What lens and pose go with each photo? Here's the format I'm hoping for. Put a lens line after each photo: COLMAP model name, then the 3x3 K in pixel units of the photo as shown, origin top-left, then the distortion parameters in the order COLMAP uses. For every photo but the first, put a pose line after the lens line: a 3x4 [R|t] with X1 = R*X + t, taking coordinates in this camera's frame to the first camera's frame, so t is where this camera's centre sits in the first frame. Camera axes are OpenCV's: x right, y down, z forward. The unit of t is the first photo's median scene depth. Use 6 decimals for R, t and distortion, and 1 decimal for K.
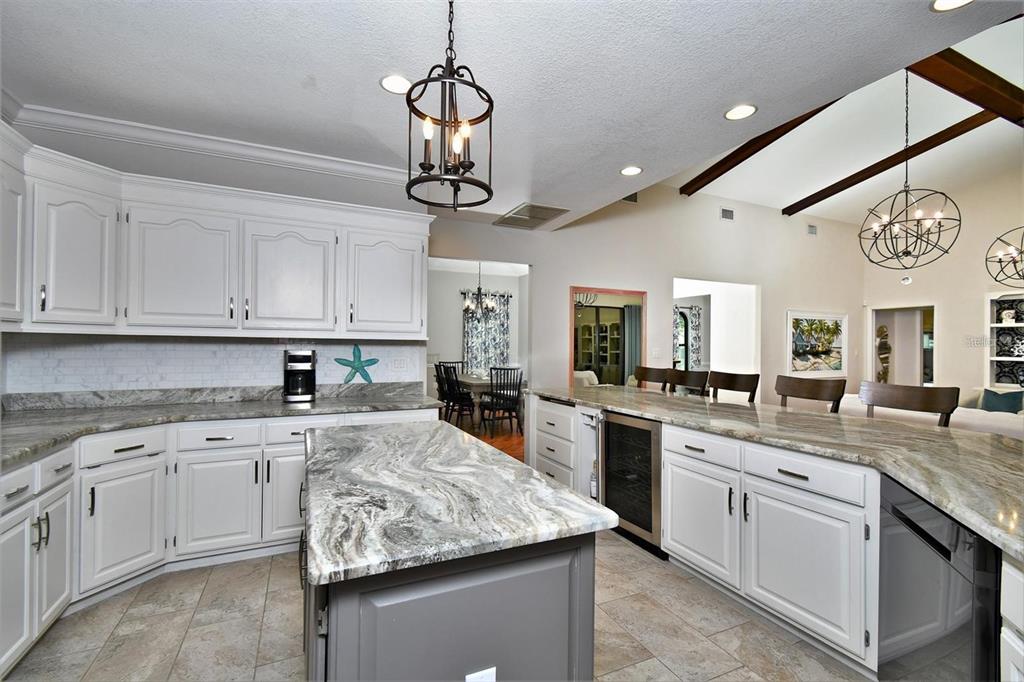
lens RADIAL K [[456.5, 0, 512.0], [0, 456.5, 341.0], [0, 0, 1]] dist [-0.045890, -0.000017]
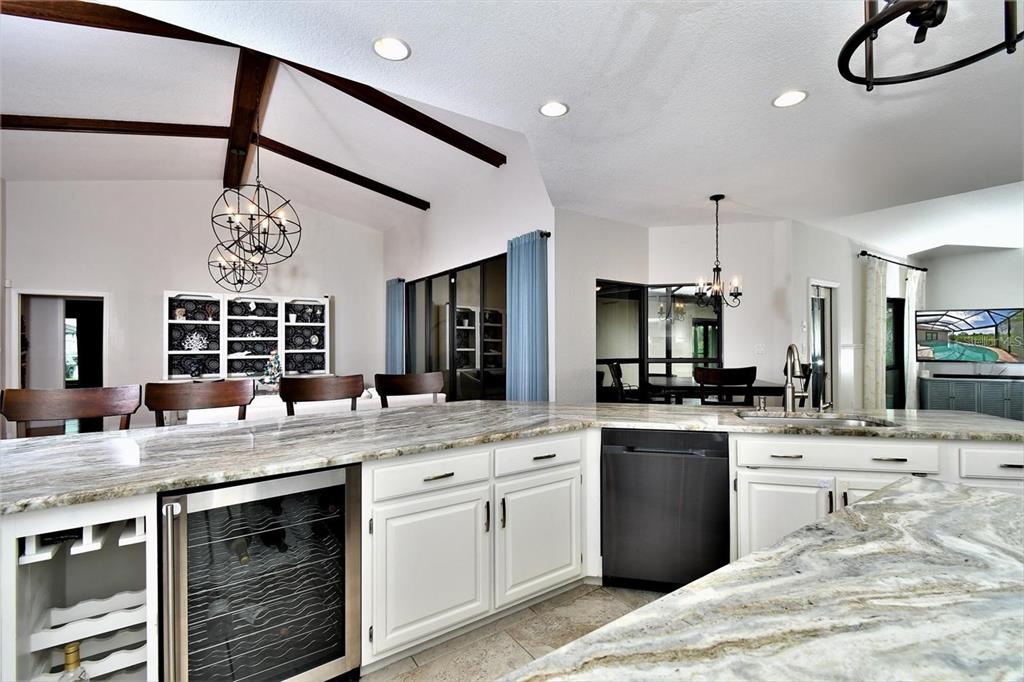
lens RADIAL K [[450.4, 0, 508.2], [0, 450.4, 344.0], [0, 0, 1]] dist [0.001826, -0.000469]
pose [[-0.160161, -0.009928, 0.987041, -0.584095], [-0.009005, 0.999923, 0.008597, 0.010610], [-0.987050, -0.007511, -0.160238, 1.634872]]
